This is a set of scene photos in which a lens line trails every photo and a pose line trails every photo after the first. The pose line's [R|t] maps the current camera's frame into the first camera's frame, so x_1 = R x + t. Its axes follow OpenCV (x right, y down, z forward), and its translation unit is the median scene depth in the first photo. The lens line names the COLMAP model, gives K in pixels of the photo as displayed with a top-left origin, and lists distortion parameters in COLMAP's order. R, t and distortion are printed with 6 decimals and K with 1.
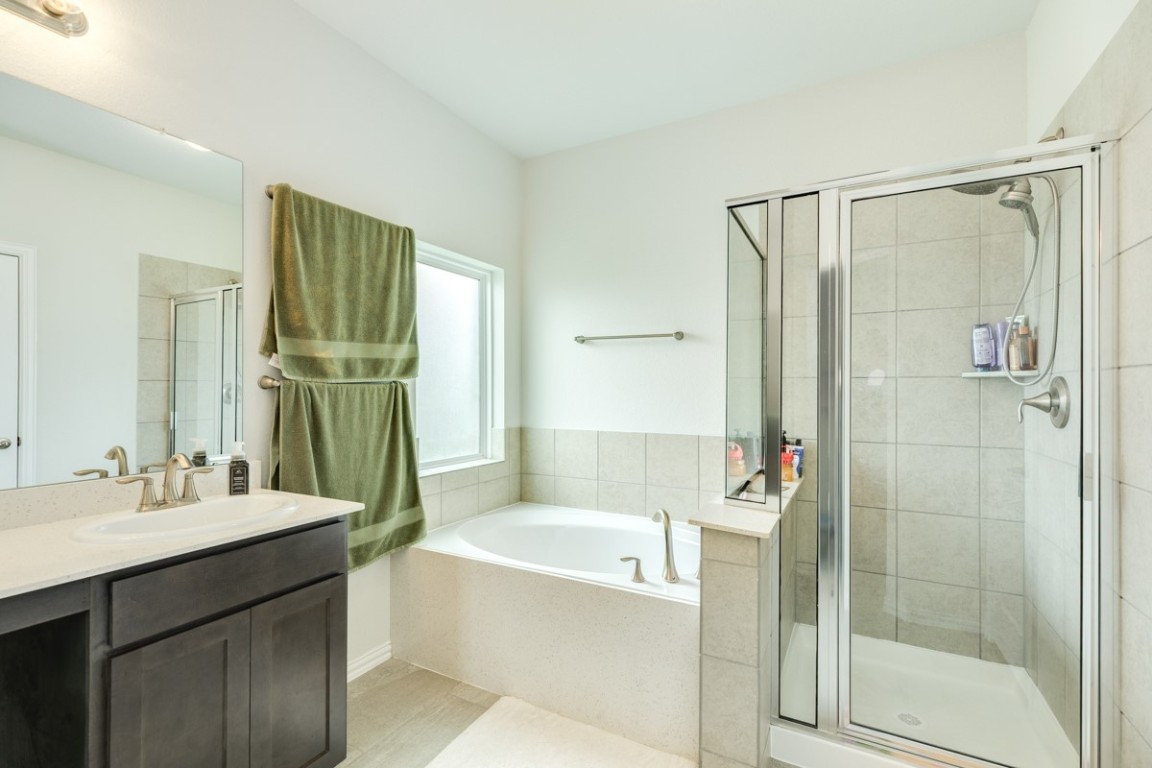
lens RADIAL K [[512.7, 0, 581.8], [0, 512.7, 390.9], [0, 0, 1]] dist [0.003245, -0.000614]
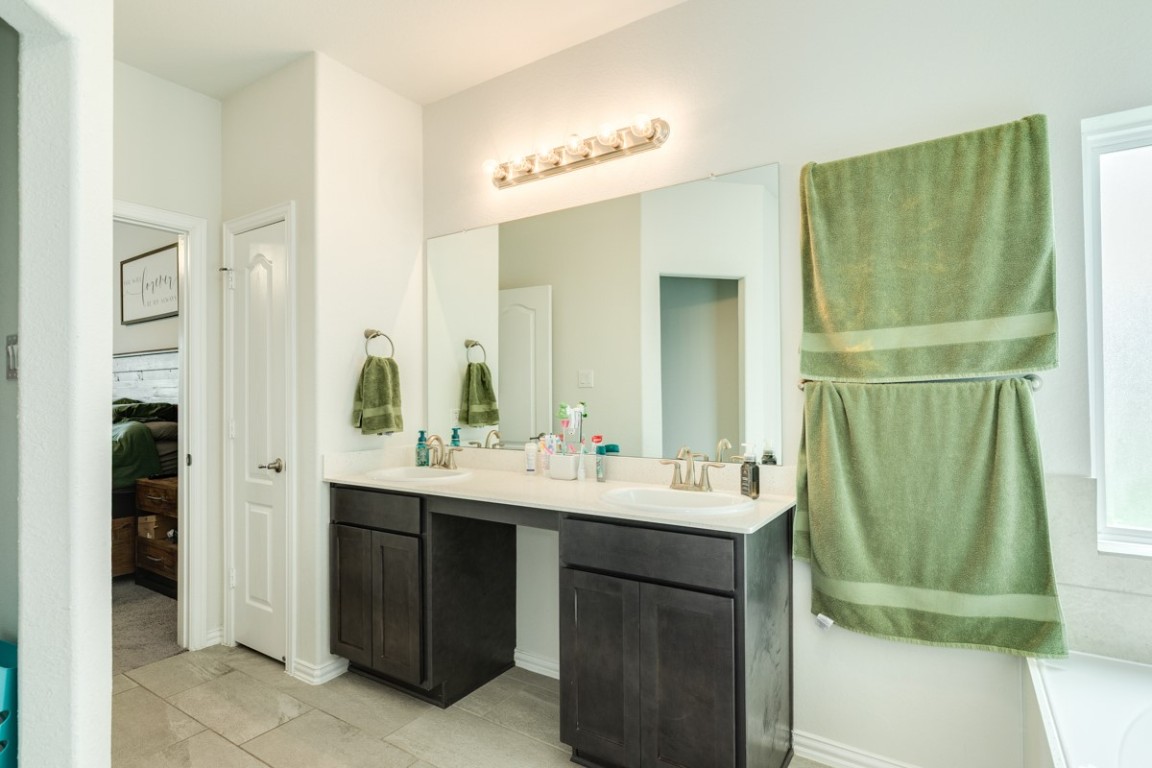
lens RADIAL K [[613.5, 0, 580.8], [0, 613.5, 382.3], [0, 0, 1]] dist [-0.001729, -0.000920]
pose [[-0.106876, -0.016757, -0.994131, 0.461988], [0.007185, 0.999819, -0.017625, -0.003265], [0.994246, -0.009026, -0.106736, 0.622750]]
